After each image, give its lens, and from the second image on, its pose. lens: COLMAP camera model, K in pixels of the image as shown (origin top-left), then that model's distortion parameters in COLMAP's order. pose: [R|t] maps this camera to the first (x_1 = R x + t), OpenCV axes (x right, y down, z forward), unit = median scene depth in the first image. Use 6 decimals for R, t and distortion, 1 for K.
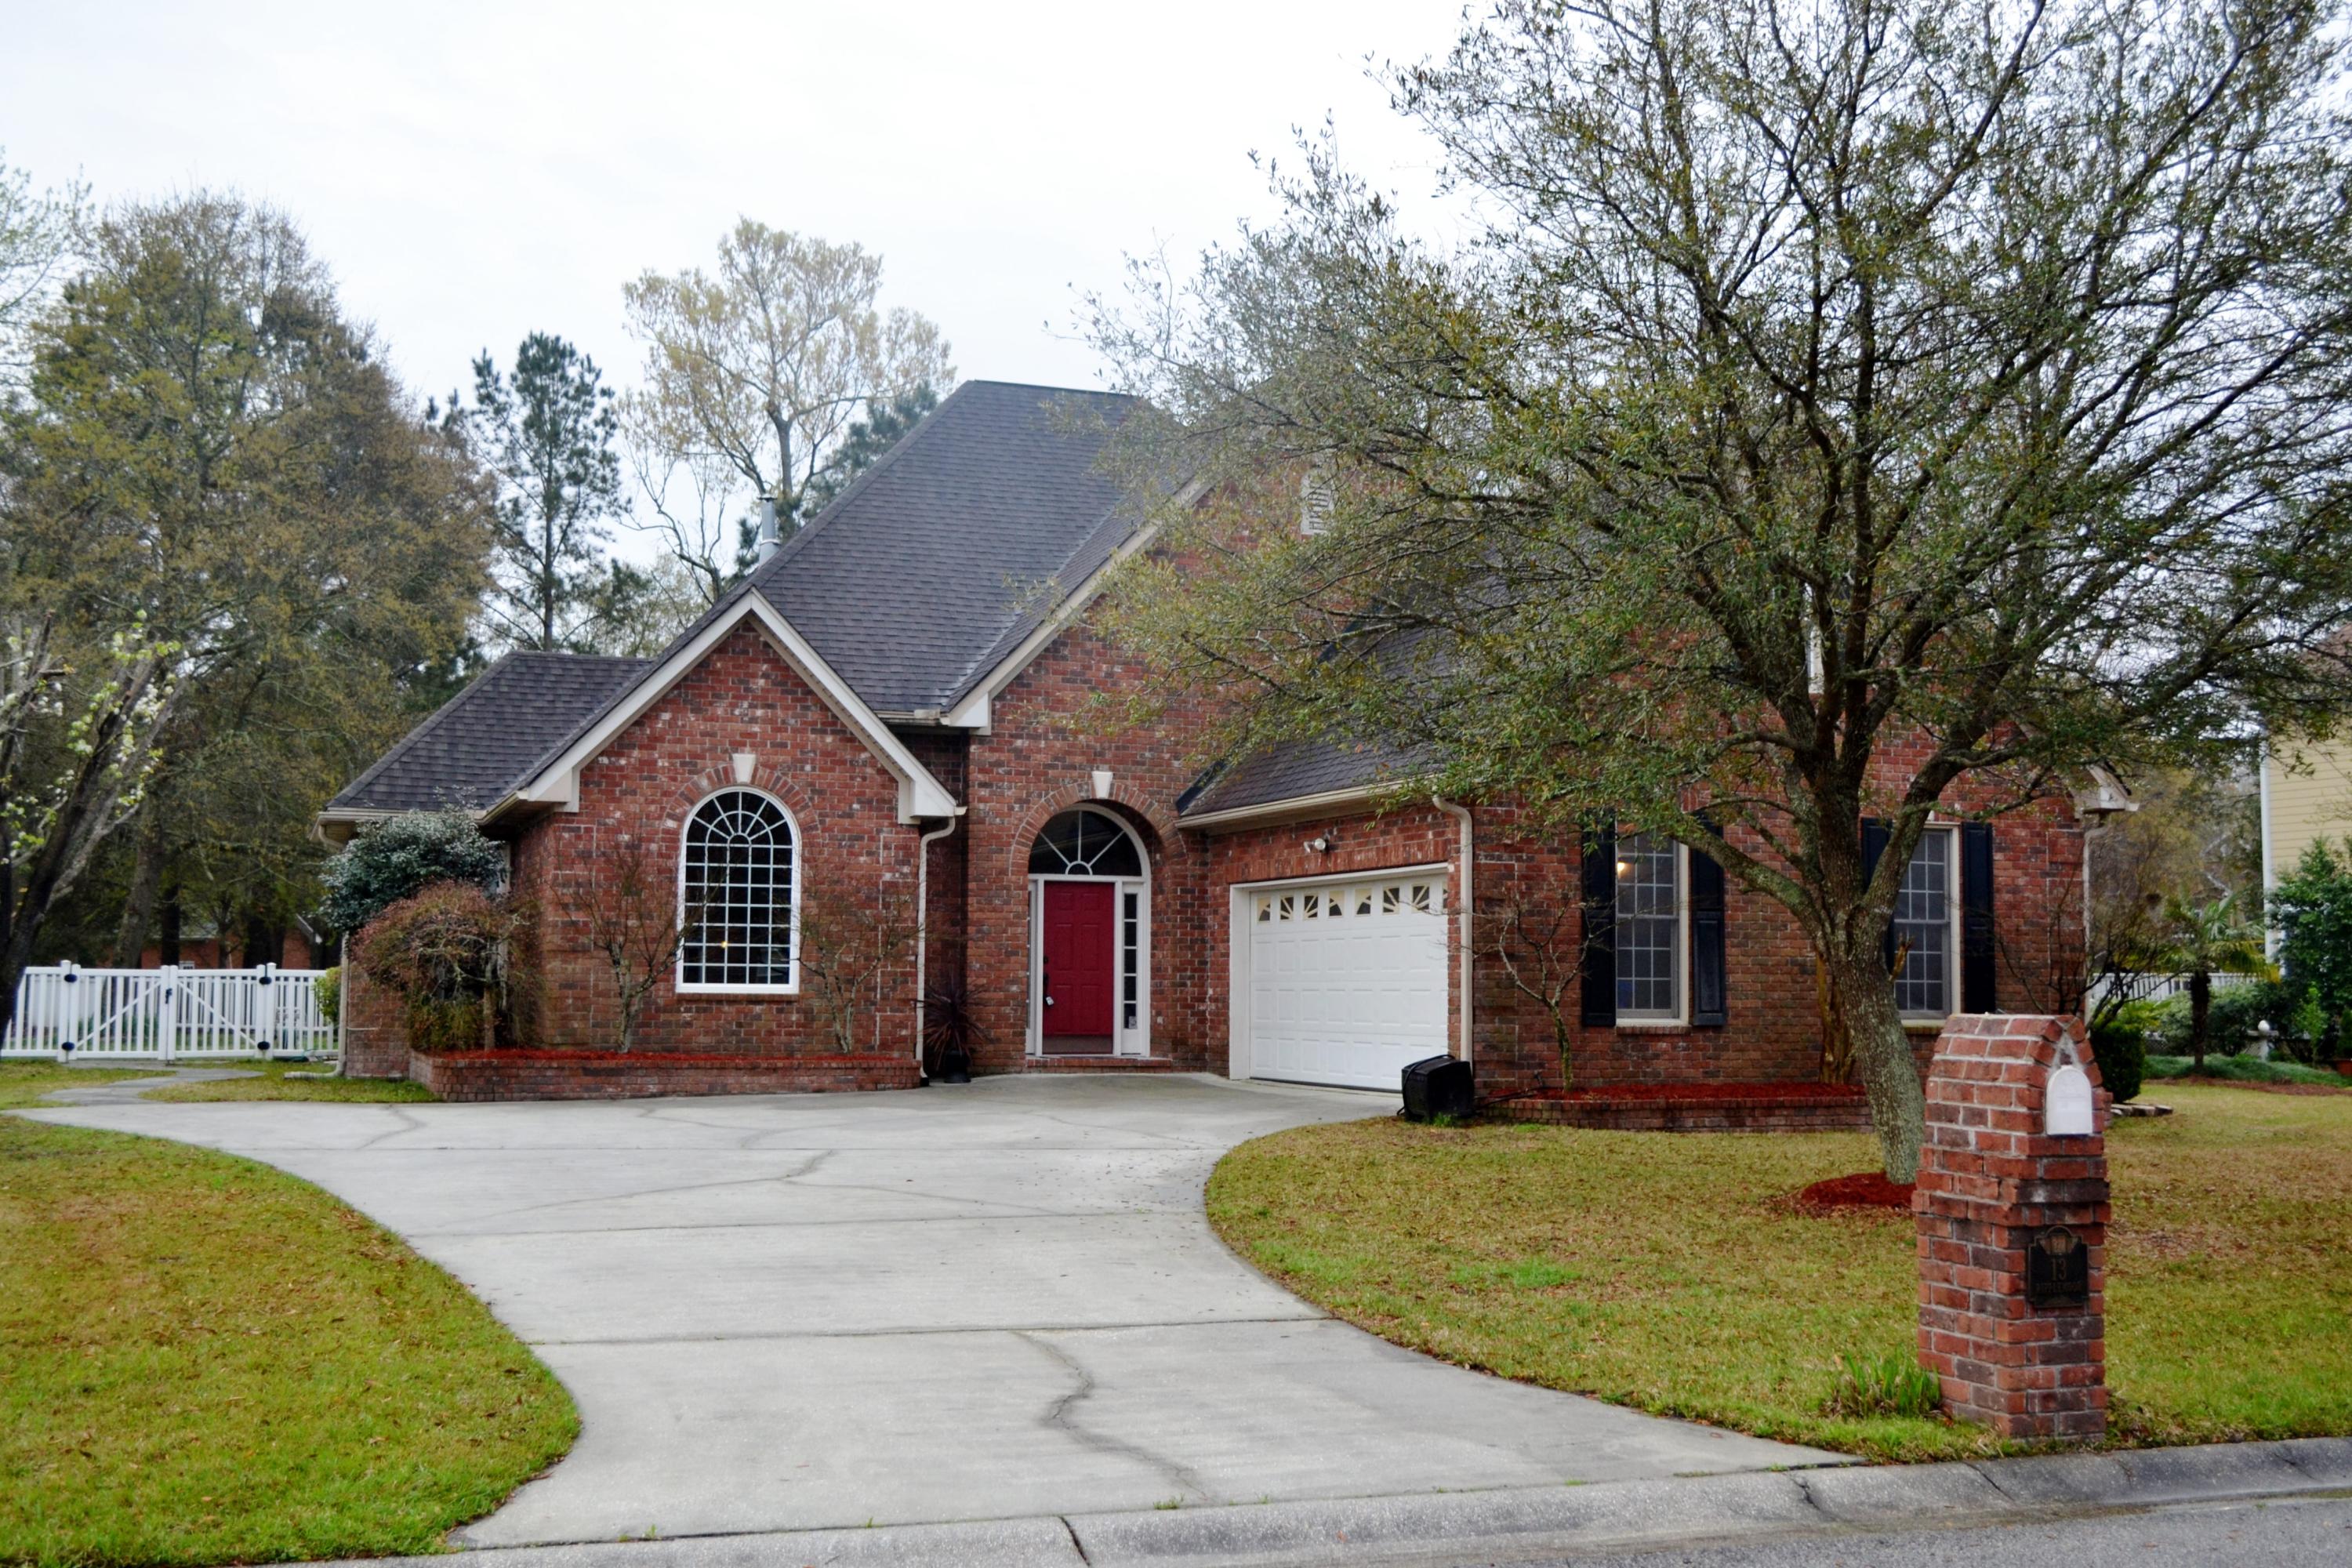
lens RADIAL K [[2450.8, 0, 1176.0], [0, 2450.8, 784.0], [0, 0, 1]] dist [-0.001173, -0.010847]
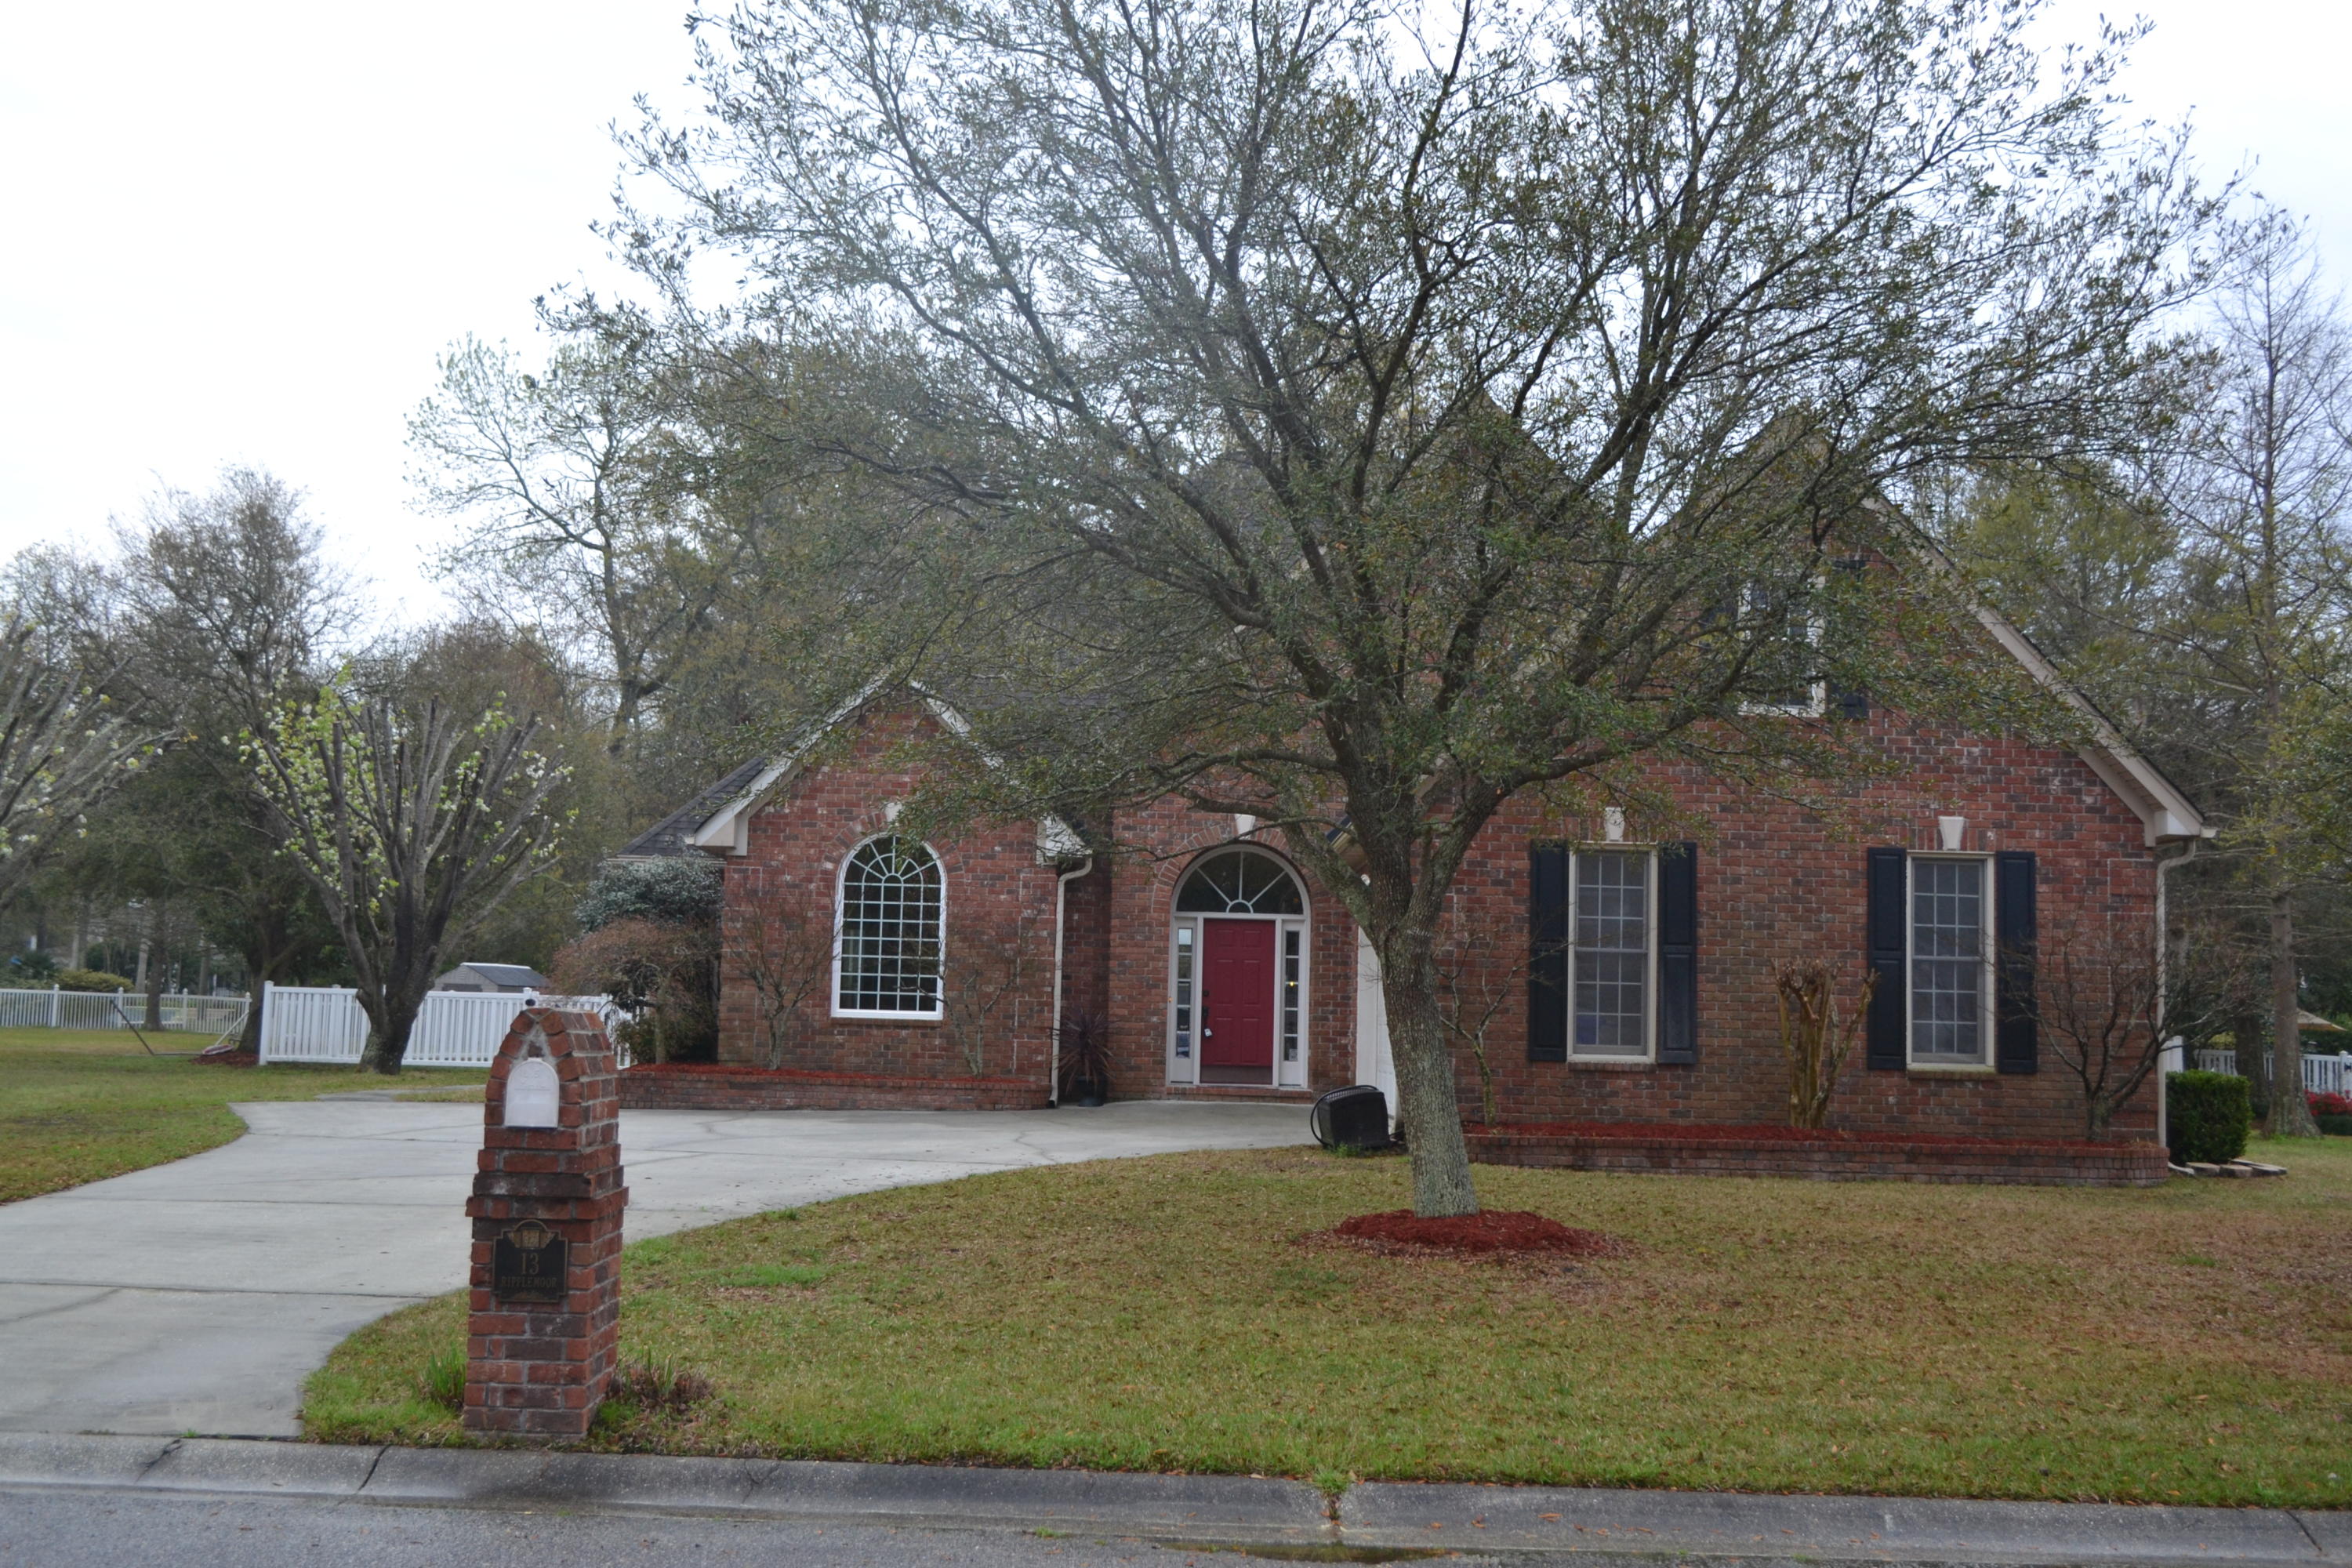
lens RADIAL K [[2302.4, 0, 1176.0], [0, 2302.4, 784.0], [0, 0, 1]] dist [-0.017987, -0.005628]
pose [[0.938886, -0.019759, -0.343661, 0.301428], [0.010490, 0.999530, -0.028808, 0.010961], [0.344069, 0.023443, 0.938652, 0.069371]]
